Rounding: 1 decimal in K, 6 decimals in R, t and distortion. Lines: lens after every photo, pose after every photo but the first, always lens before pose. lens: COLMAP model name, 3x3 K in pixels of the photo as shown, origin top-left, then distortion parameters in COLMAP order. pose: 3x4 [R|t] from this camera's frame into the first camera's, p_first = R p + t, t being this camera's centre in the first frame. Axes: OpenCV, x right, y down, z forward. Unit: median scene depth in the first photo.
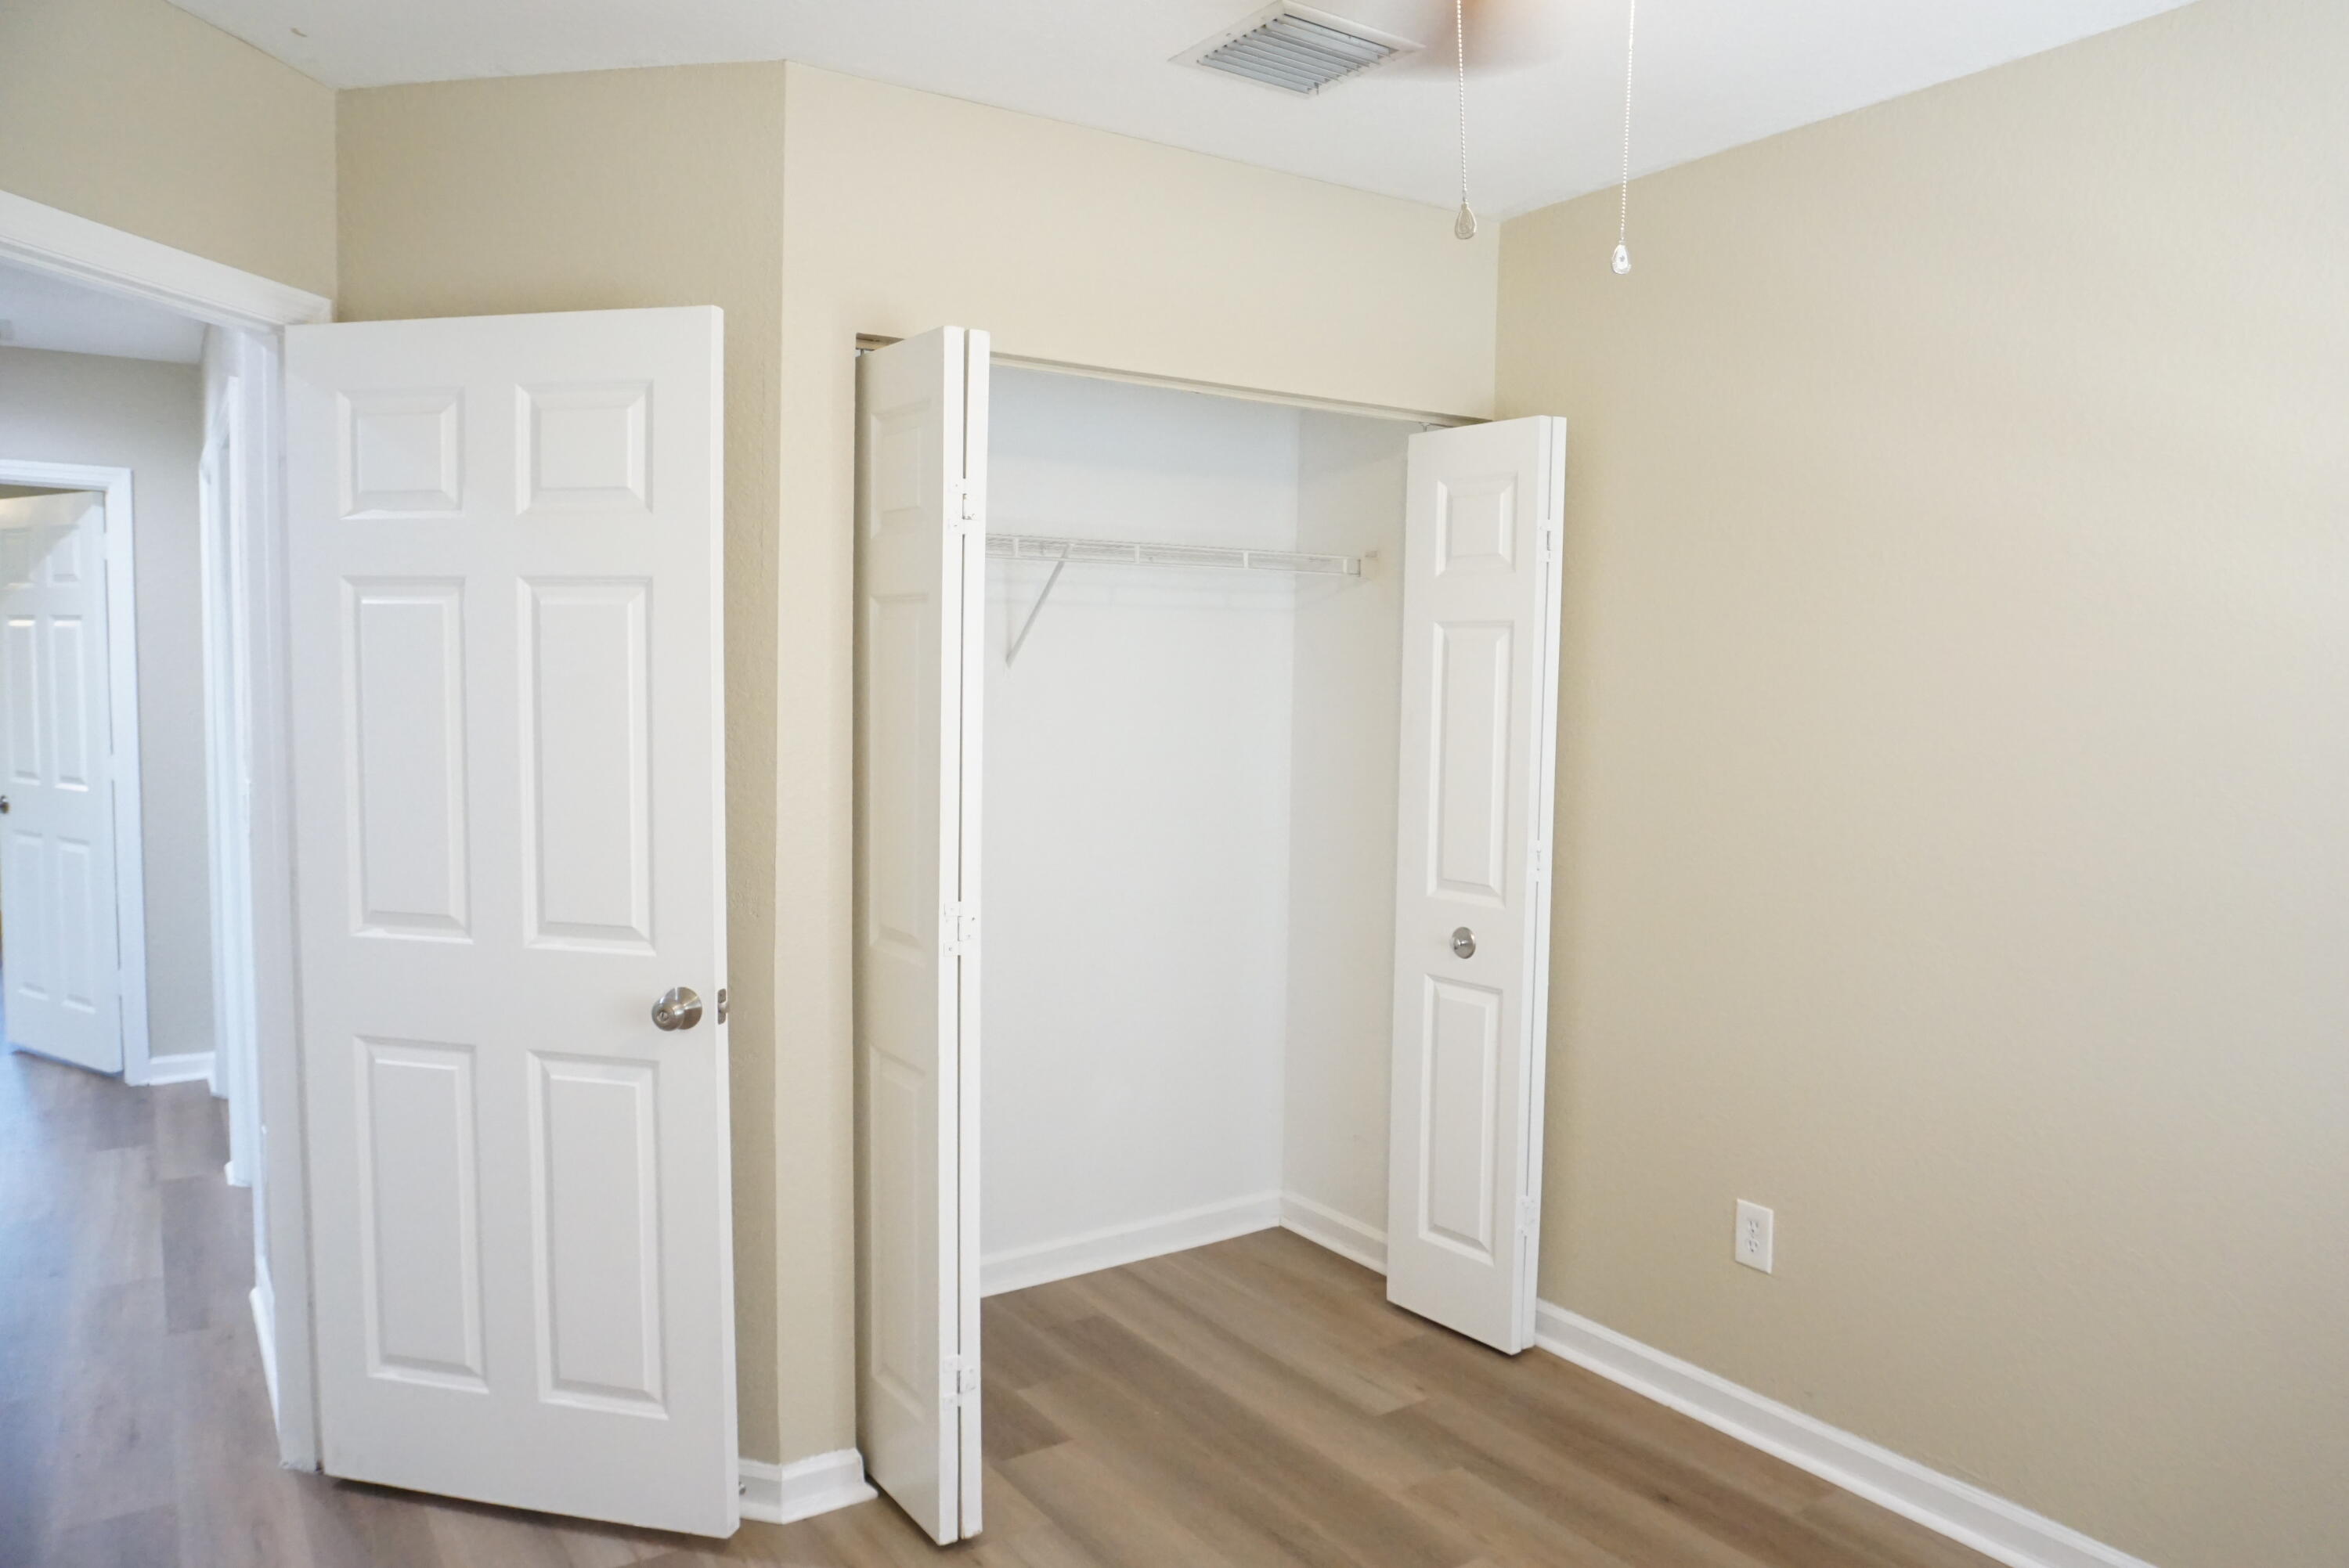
lens RADIAL K [[1557.7, 0, 1176.7], [0, 1557.7, 782.9], [0, 0, 1]] dist [-0.065100, 0.038928]
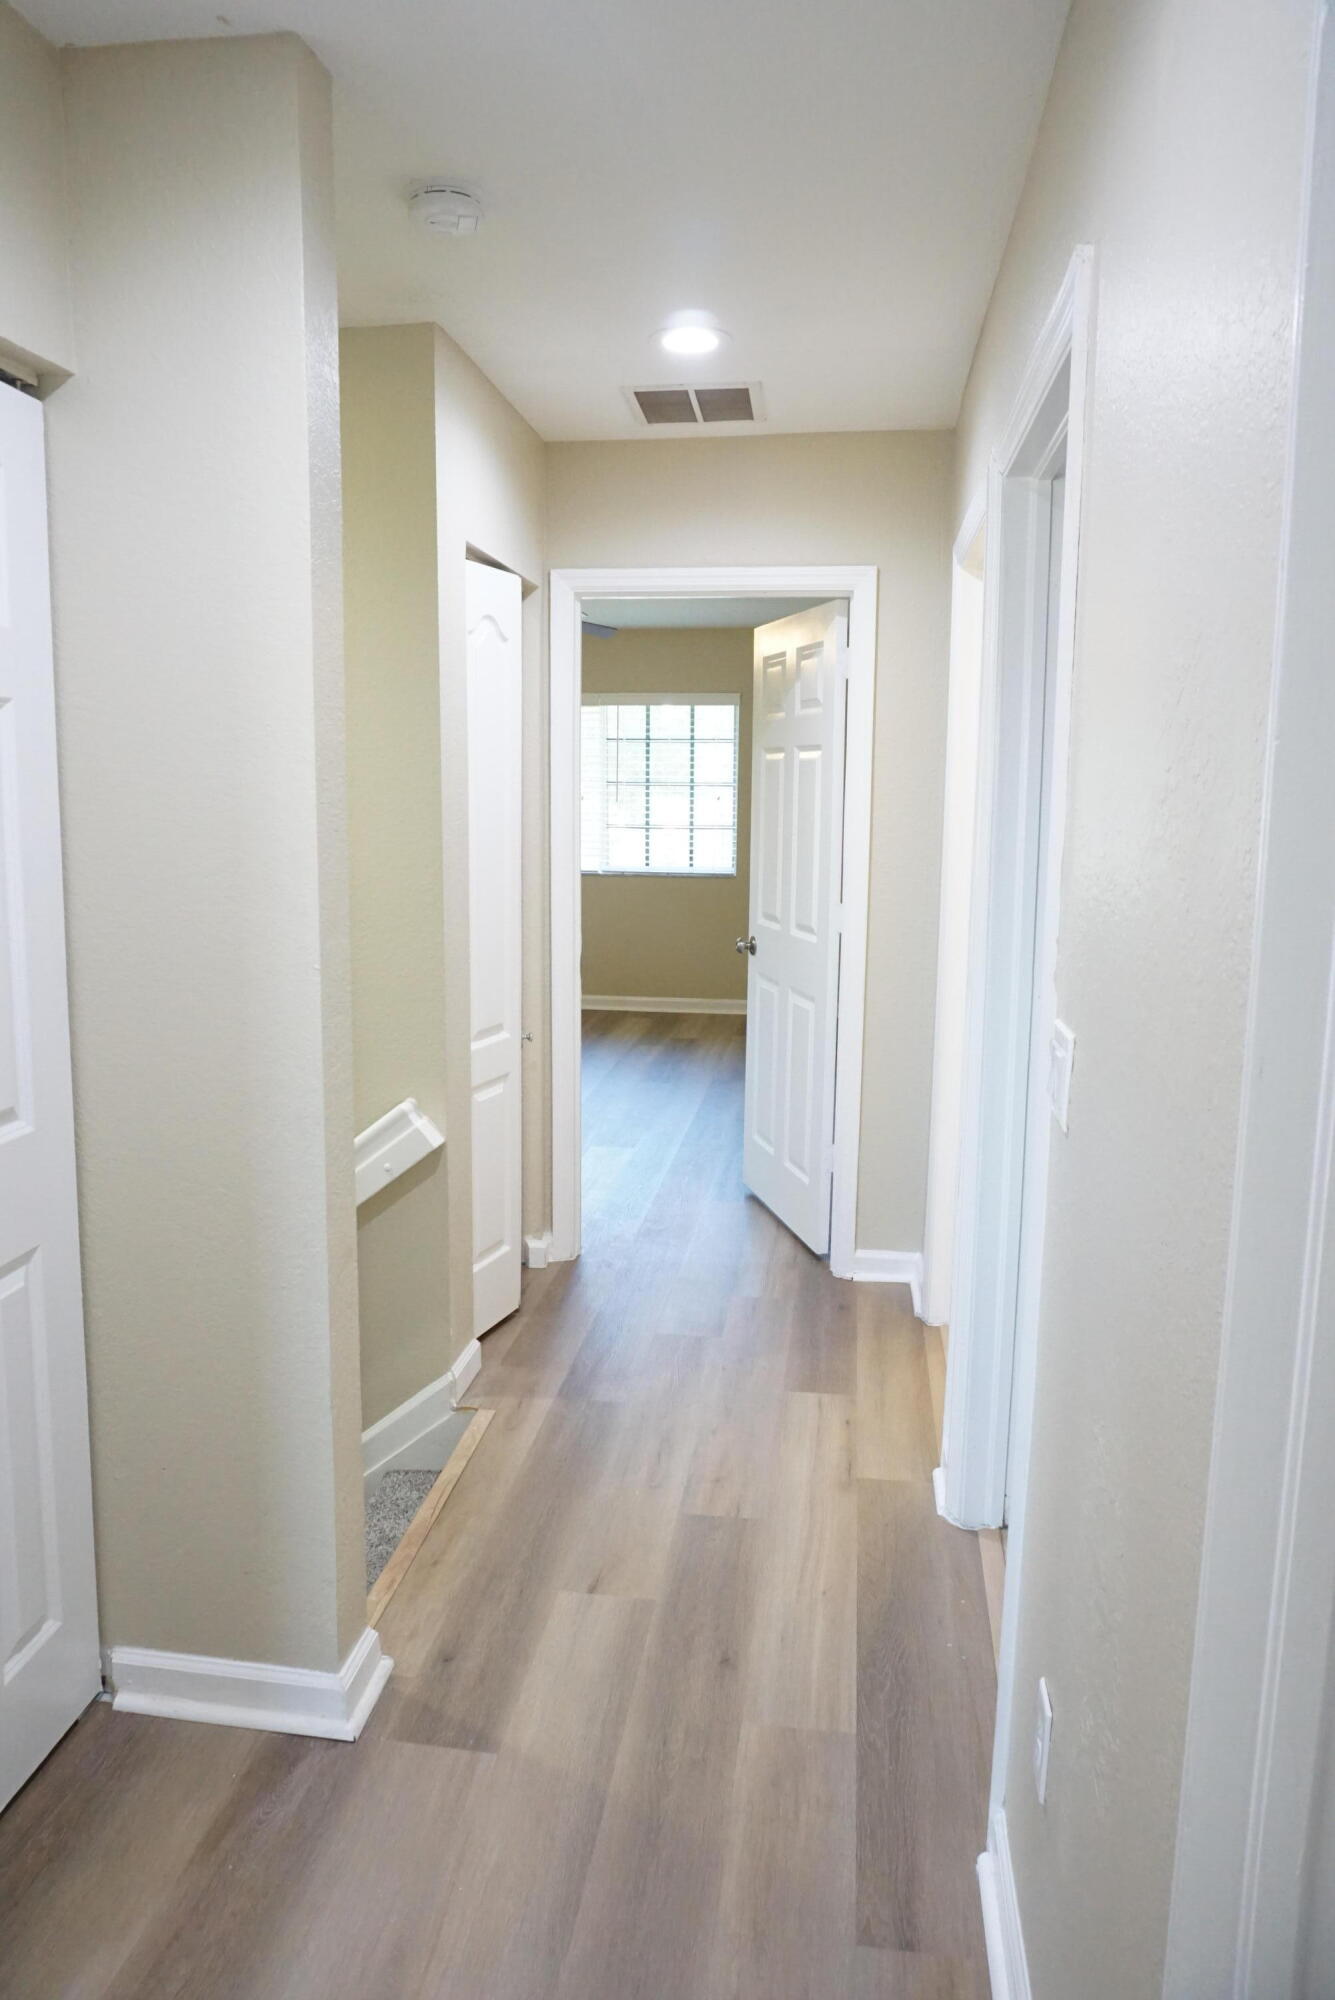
lens RADIAL K [[1326.4, 0, 664.7], [0, 1326.4, 996.7], [0, 0, 1]] dist [-0.065100, 0.038928]
pose [[0.738748, 0.099982, -0.666524, -0.264367], [-0.048753, 0.994272, 0.095110, -0.031298], [0.672216, -0.037768, 0.739391, 0.371460]]
